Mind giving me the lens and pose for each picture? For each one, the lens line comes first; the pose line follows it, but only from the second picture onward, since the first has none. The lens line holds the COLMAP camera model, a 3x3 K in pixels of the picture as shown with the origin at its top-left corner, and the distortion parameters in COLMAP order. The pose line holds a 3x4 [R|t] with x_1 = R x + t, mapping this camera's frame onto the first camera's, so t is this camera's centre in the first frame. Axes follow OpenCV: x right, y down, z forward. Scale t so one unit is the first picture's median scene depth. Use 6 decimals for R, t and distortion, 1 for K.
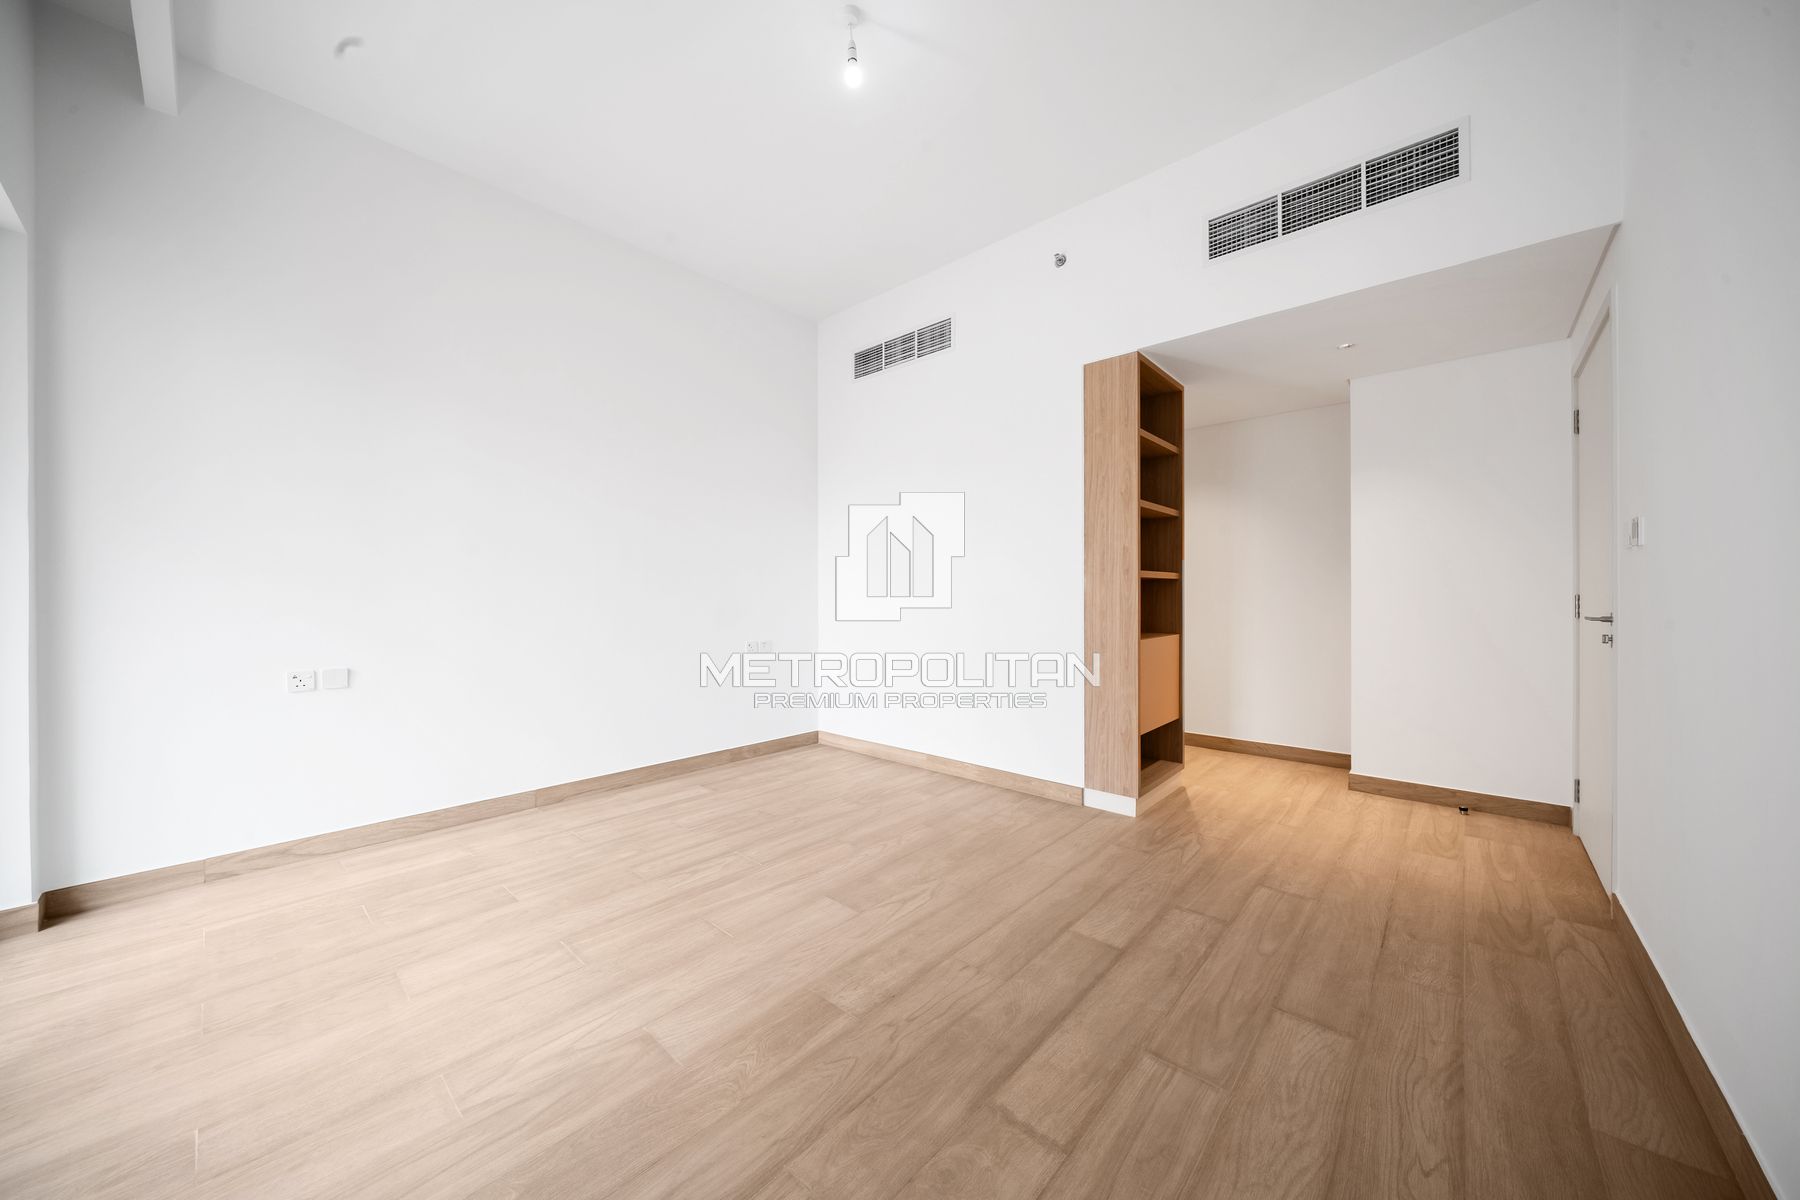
lens RADIAL K [[618.3, 0, 900.0], [0, 618.3, 600.0], [0, 0, 1]] dist [-0.000330, 0.000094]
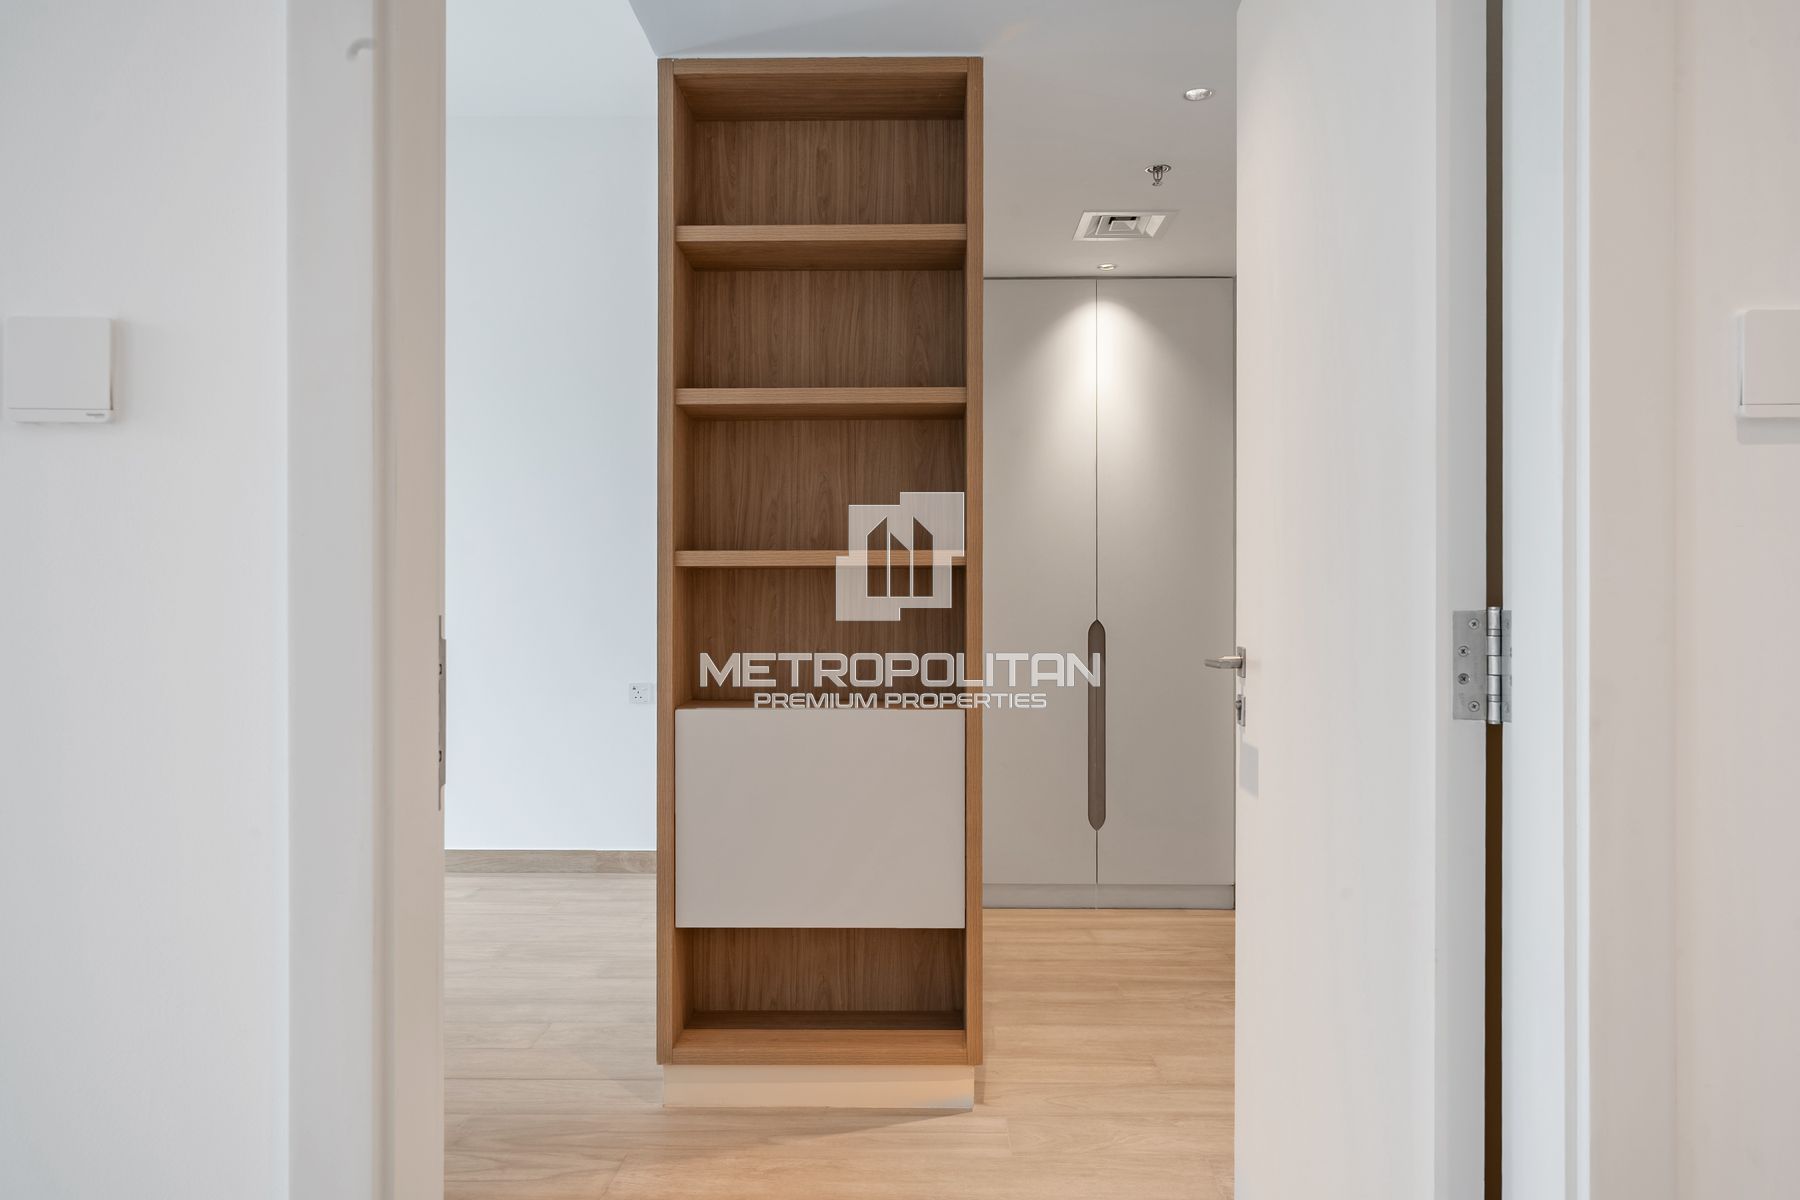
lens RADIAL K [[1306.6, 0, 899.6], [0, 1306.6, 575.9], [0, 0, 1]] dist [-0.001074, -0.000465]
pose [[0.656716, 0.002545, -0.754134, 1.180247], [-0.003530, 0.999994, 0.000302, -0.035700], [0.754130, 0.002464, 0.656721, 0.489918]]
